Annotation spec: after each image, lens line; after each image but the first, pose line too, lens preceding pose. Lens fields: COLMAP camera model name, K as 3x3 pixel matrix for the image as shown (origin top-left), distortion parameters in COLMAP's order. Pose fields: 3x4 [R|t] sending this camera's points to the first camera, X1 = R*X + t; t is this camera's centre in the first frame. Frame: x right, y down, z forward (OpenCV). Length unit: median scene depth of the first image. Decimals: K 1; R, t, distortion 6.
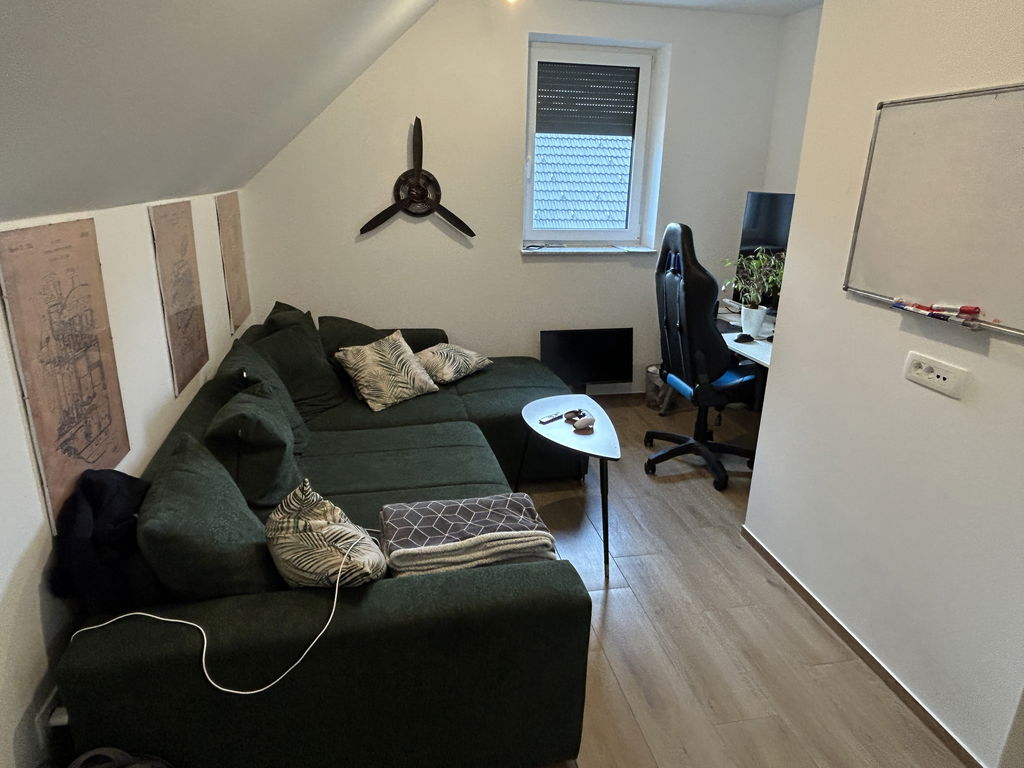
lens RADIAL K [[639.7, 0, 513.2], [0, 639.7, 385.6], [0, 0, 1]] dist [-0.006373, -0.002142]
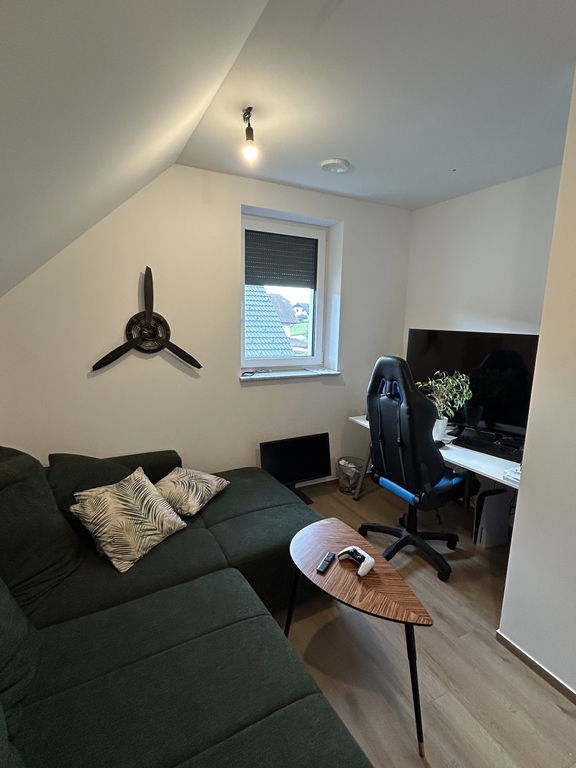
lens RADIAL K [[380.2, 0, 289.5], [0, 380.2, 381.5], [0, 0, 1]] dist [-0.008828, -0.000795]
pose [[0.959536, -0.047531, 0.277547, -0.108690], [0.086814, 0.987573, -0.131009, -0.116552], [-0.267871, 0.149803, 0.951738, 0.340196]]
